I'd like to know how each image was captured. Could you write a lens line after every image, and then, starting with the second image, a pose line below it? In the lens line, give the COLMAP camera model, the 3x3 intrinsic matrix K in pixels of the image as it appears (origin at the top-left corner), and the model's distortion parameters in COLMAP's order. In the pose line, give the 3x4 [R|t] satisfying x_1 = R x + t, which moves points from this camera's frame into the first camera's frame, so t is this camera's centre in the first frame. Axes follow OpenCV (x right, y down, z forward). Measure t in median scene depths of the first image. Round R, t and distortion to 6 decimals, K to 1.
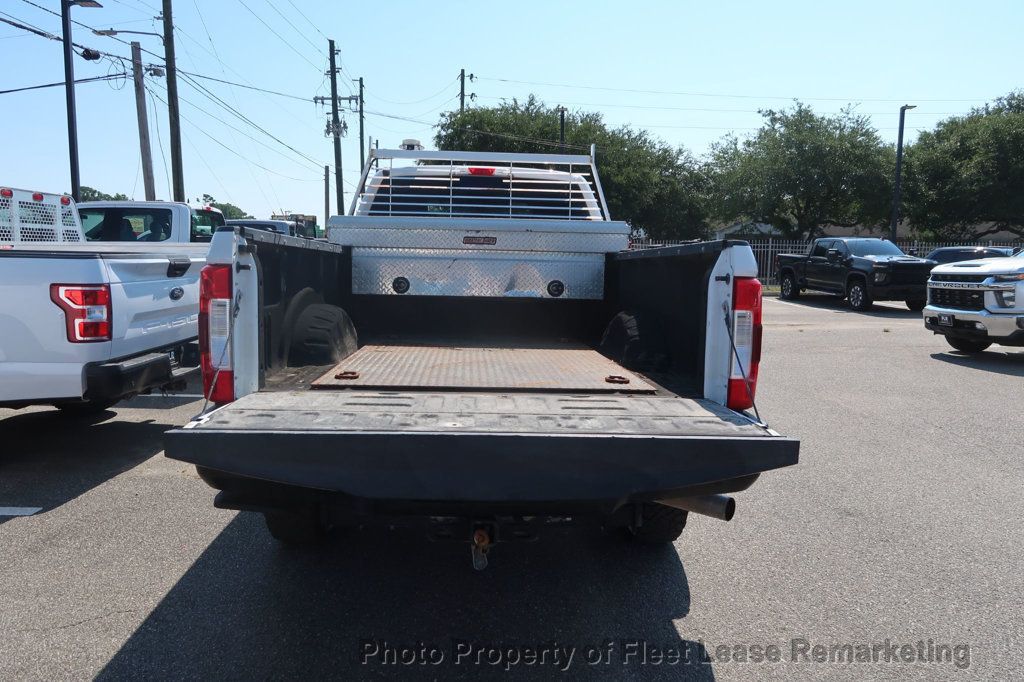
lens RADIAL K [[711.9, 0, 510.8], [0, 711.9, 344.1], [0, 0, 1]] dist [-0.029482, 0.017644]
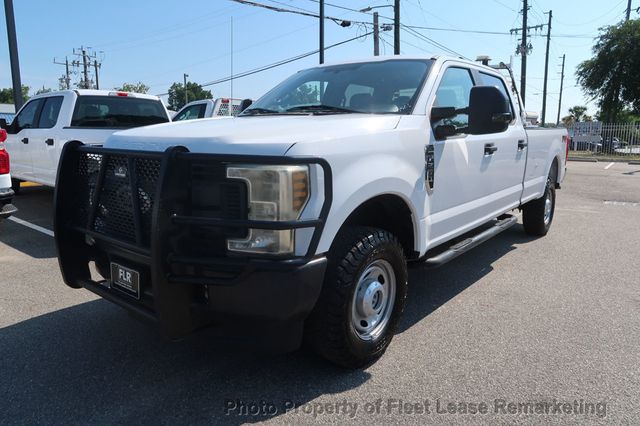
lens RADIAL K [[444.9, 0, 319.1], [0, 444.9, 213.9], [0, 0, 1]] dist [-0.029482, 0.017644]
pose [[0.758460, 0.106134, -0.643020, 0.114712], [-0.077485, 0.994338, 0.072725, -0.003222], [0.647097, -0.005335, 0.762389, 0.076243]]
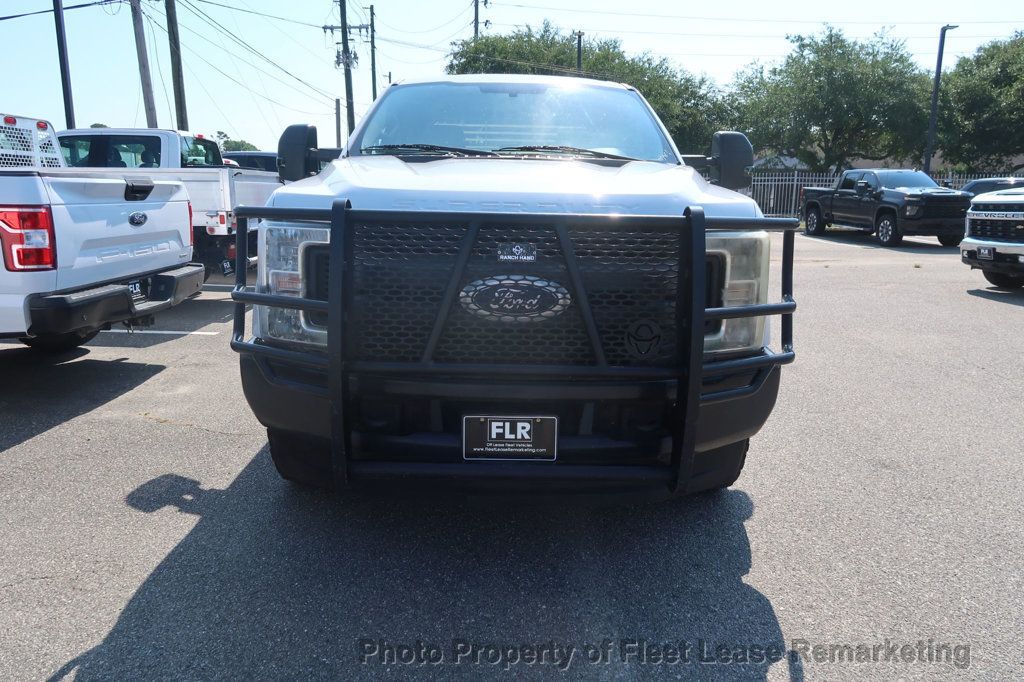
lens RADIAL K [[711.9, 0, 511.0], [0, 711.9, 339.1], [0, 0, 1]] dist [-0.029482, 0.017644]
pose [[0.999699, 0.001914, -0.024450, 0.006541], [0.000013, 0.996906, 0.078602, 0.002562], [0.024525, -0.078579, 0.996606, 0.023624]]
